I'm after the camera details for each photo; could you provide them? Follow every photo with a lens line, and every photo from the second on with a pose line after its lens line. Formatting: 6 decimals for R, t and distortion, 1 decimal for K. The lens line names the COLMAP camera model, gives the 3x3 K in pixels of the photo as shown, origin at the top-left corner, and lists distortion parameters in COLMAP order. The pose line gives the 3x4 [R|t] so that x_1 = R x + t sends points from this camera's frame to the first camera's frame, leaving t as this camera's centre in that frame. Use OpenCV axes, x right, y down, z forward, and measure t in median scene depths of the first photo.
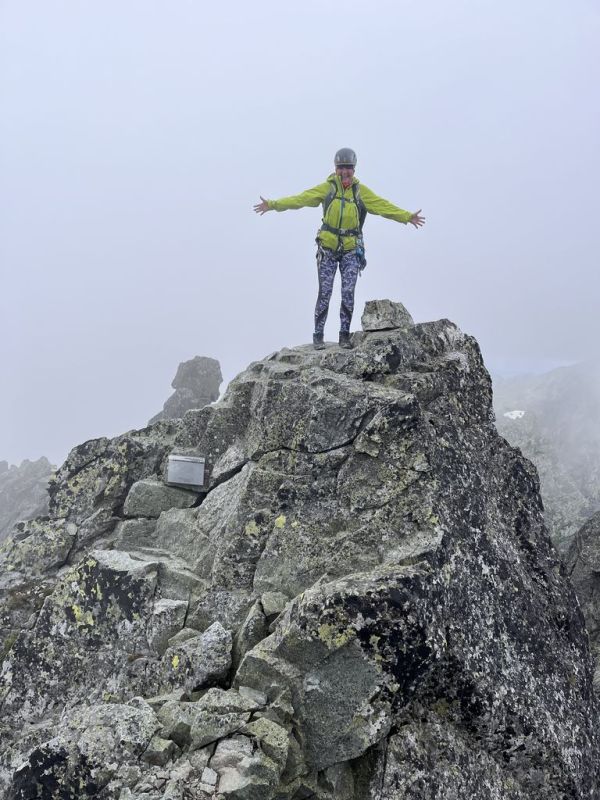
lens RADIAL K [[609.9, 0, 294.8], [0, 609.9, 396.2], [0, 0, 1]] dist [0.062808, -0.087985]
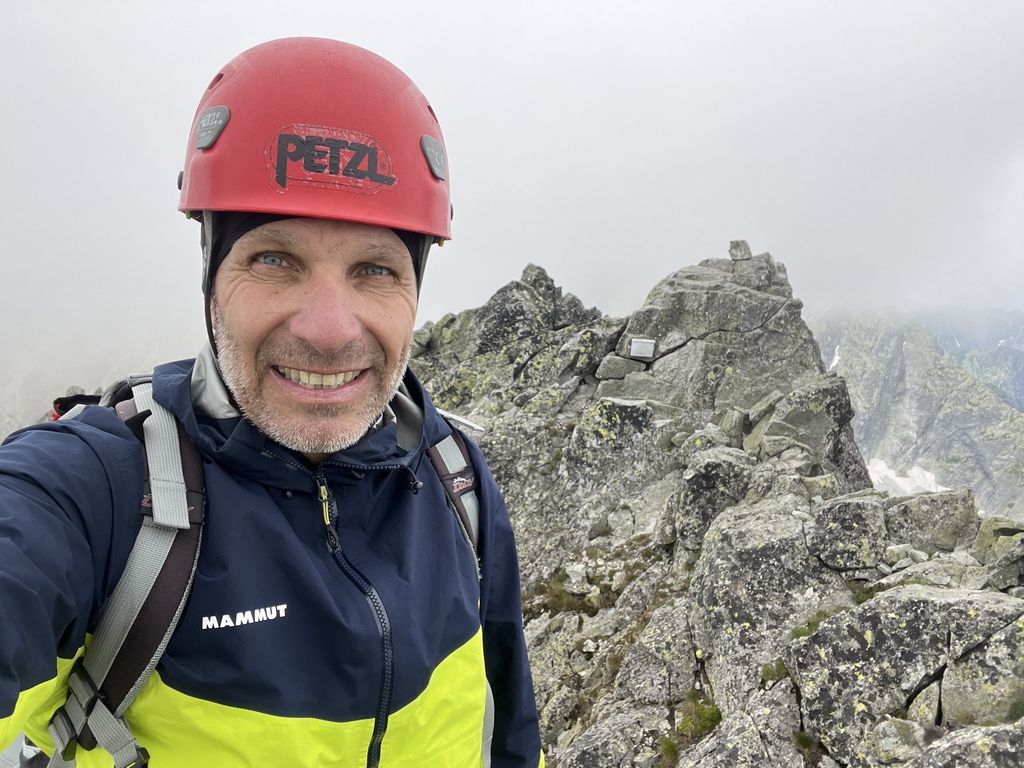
lens RADIAL K [[706.6, 0, 510.1], [0, 706.6, 385.3], [0, 0, 1]] dist [0.032689, 0.001359]
pose [[0.953107, -0.039639, 0.300025, -1.223762], [0.008554, 0.994517, 0.104222, 0.026264], [-0.302511, -0.096768, 0.948221, -0.754576]]
